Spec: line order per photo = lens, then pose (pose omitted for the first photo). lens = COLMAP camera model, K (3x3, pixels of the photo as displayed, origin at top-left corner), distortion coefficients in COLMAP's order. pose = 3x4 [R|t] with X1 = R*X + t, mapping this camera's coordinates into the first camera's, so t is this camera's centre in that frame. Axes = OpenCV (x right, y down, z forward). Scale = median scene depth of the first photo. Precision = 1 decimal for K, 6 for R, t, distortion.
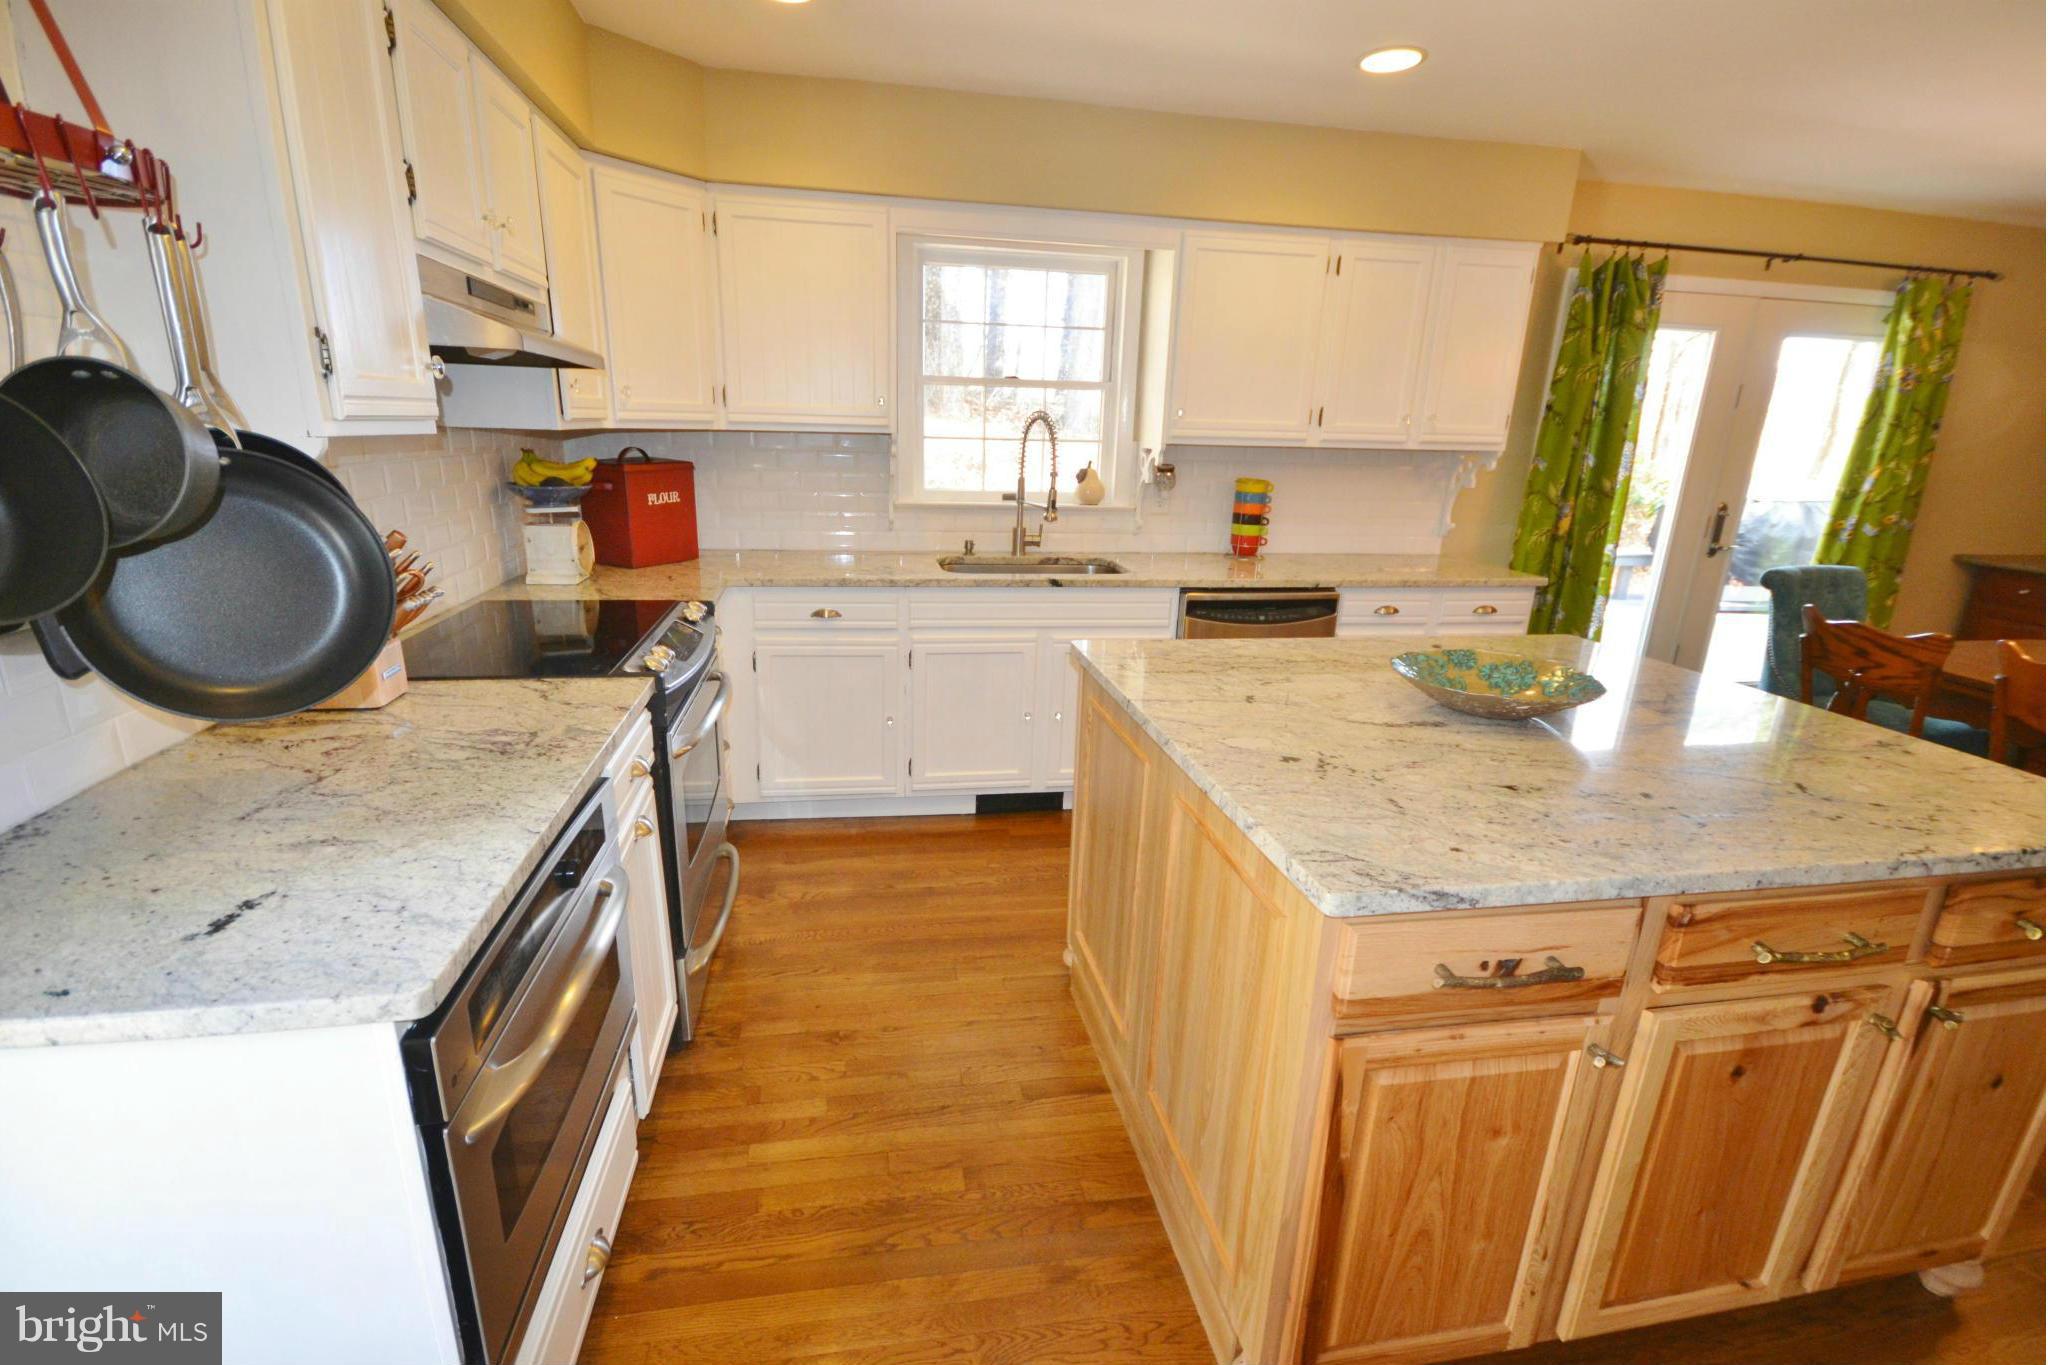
lens RADIAL K [[898.5, 0, 1018.4], [0, 898.5, 677.6], [0, 0, 1]] dist [-0.000692, -0.000244]
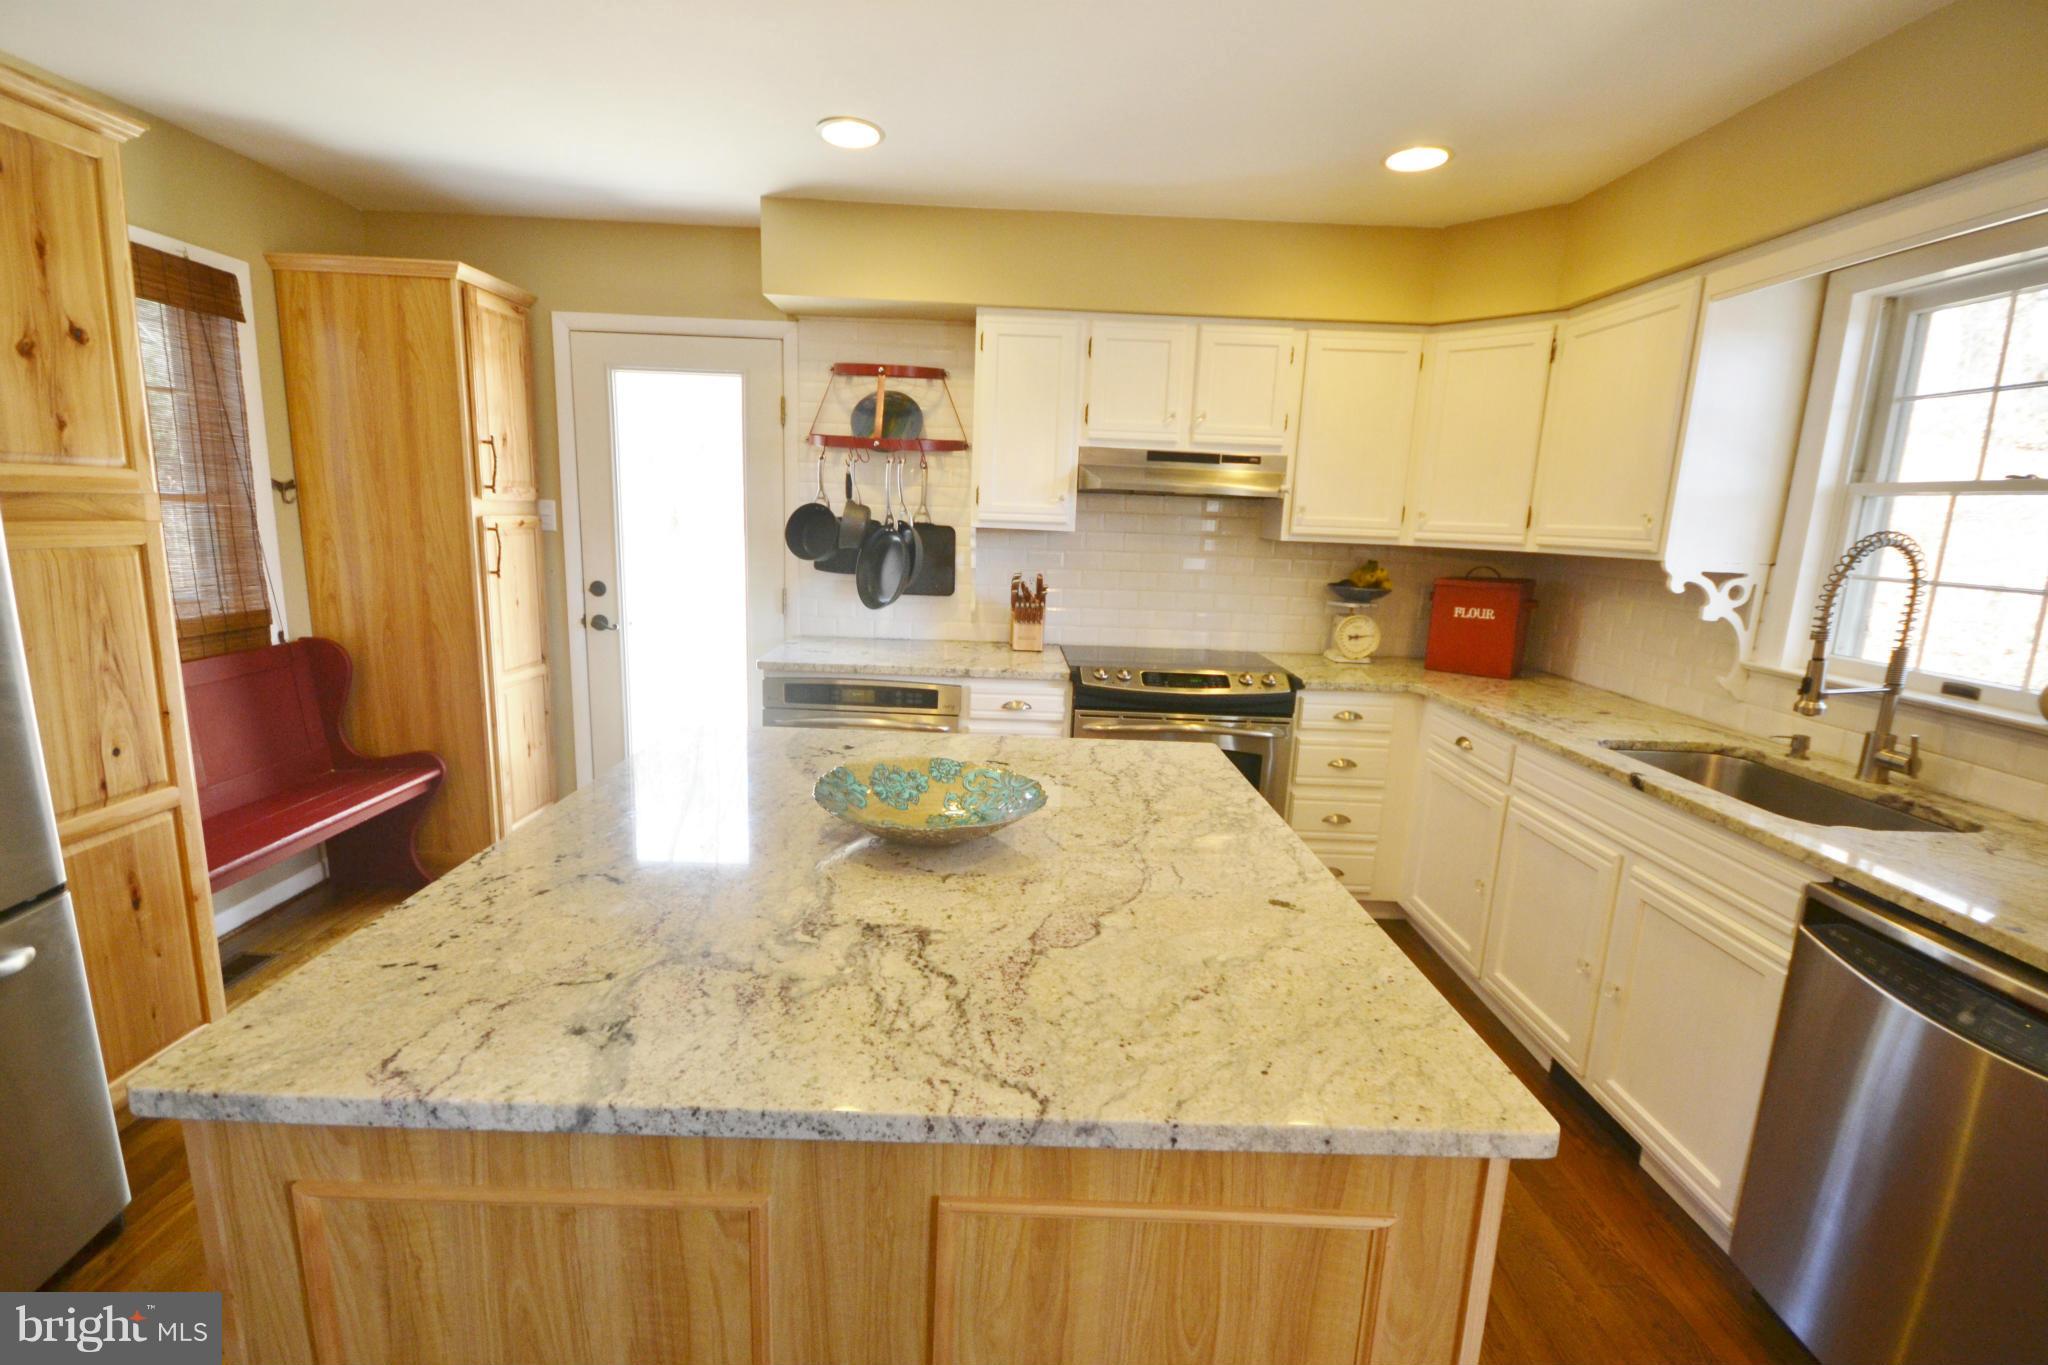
lens RADIAL K [[898.5, 0, 1015.8], [0, 898.5, 686.2], [0, 0, 1]] dist [-0.000692, -0.000244]
pose [[-0.165289, 0.150224, -0.974737, 0.783244], [-0.305755, 0.931831, 0.195459, -0.170416], [0.937653, 0.330338, -0.108090, 0.668707]]
